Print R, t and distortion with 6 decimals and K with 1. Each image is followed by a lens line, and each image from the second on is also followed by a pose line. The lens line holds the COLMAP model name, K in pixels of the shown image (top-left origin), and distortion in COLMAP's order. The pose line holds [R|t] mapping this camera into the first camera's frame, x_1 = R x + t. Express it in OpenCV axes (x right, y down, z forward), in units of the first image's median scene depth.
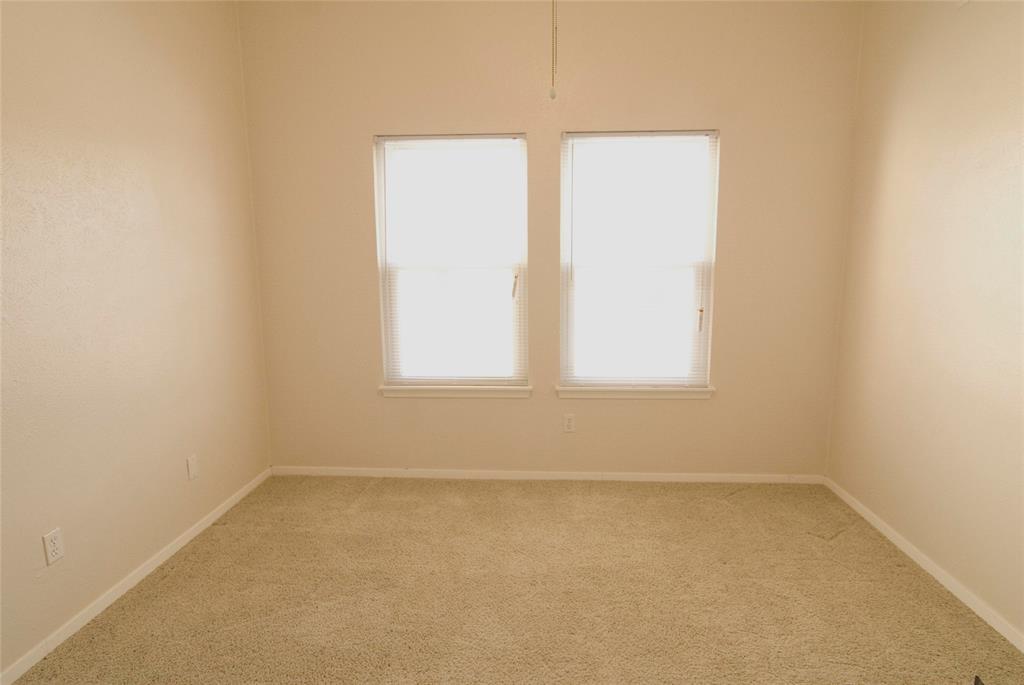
lens RADIAL K [[576.4, 0, 514.4], [0, 576.4, 344.2], [0, 0, 1]] dist [-0.009326, -0.004150]
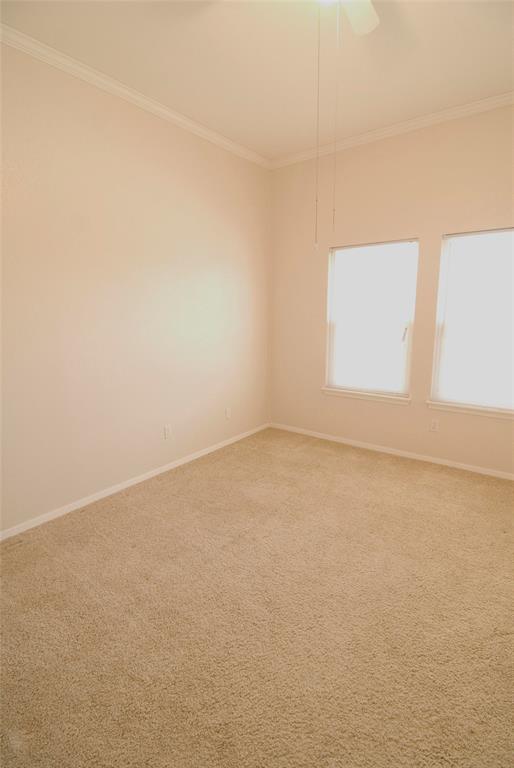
lens RADIAL K [[373.0, 0, 257.9], [0, 373.0, 386.3], [0, 0, 1]] dist [-0.012021, -0.002517]
pose [[0.826077, 0.110048, -0.552708, 0.251953], [-0.085183, 0.993863, 0.070569, 0.002280], [0.557082, -0.011214, 0.830382, -0.088896]]
